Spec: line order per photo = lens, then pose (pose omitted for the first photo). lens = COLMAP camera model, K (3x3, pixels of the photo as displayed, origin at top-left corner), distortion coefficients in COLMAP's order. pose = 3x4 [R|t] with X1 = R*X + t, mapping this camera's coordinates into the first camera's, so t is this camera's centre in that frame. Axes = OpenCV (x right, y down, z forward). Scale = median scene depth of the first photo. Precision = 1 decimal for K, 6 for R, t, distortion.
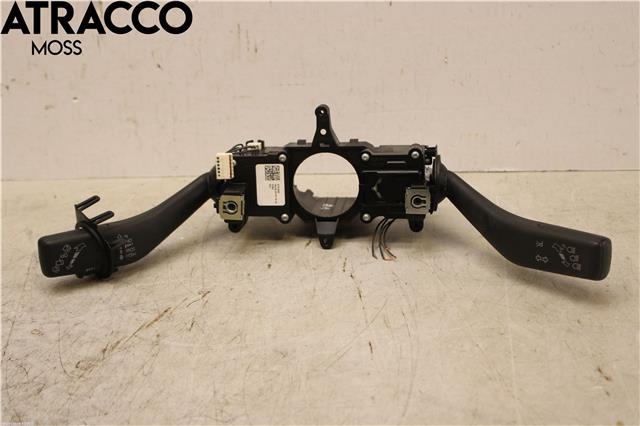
lens RADIAL K [[1022.2, 0, 313.0], [0, 1022.2, 214.0], [0, 0, 1]] dist [-0.042143, 0.000000]
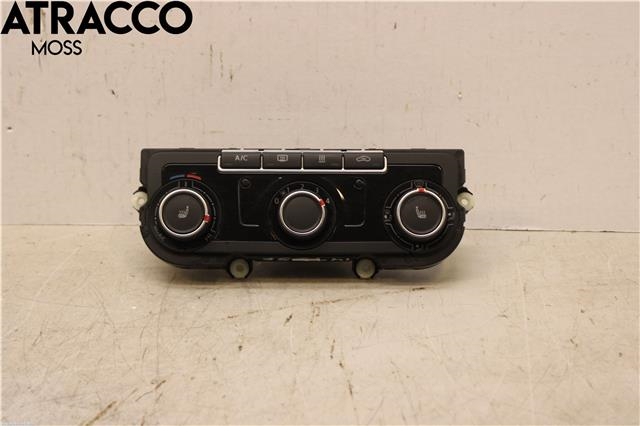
lens RADIAL K [[1145.4, 0, 326.3], [0, 1145.4, 213.1], [0, 0, 1]] dist [-0.005982, 0.000000]
pose [[0.999285, 0.025500, 0.027921, -0.002250], [-0.025058, 0.999557, -0.016073, -0.042947], [-0.028318, 0.015362, 0.999481, 0.082503]]
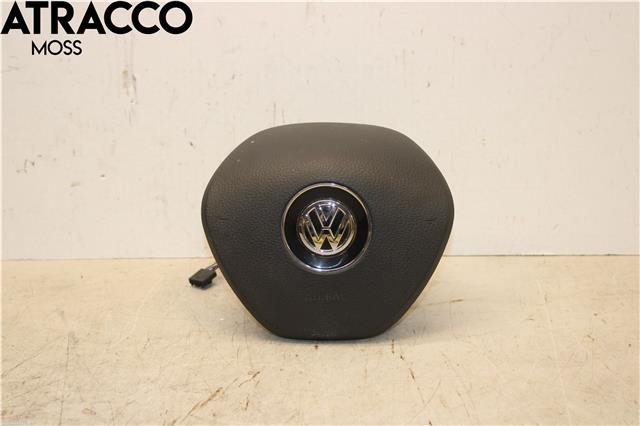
lens RADIAL K [[1145.4, 0, 312.4], [0, 1145.4, 231.5], [0, 0, 1]] dist [-0.005982, 0.000000]
pose [[0.999252, 0.010455, 0.037222, -0.087398], [-0.007911, 0.997664, -0.067847, 0.014203], [-0.037845, 0.067502, 0.997001, -0.109254]]
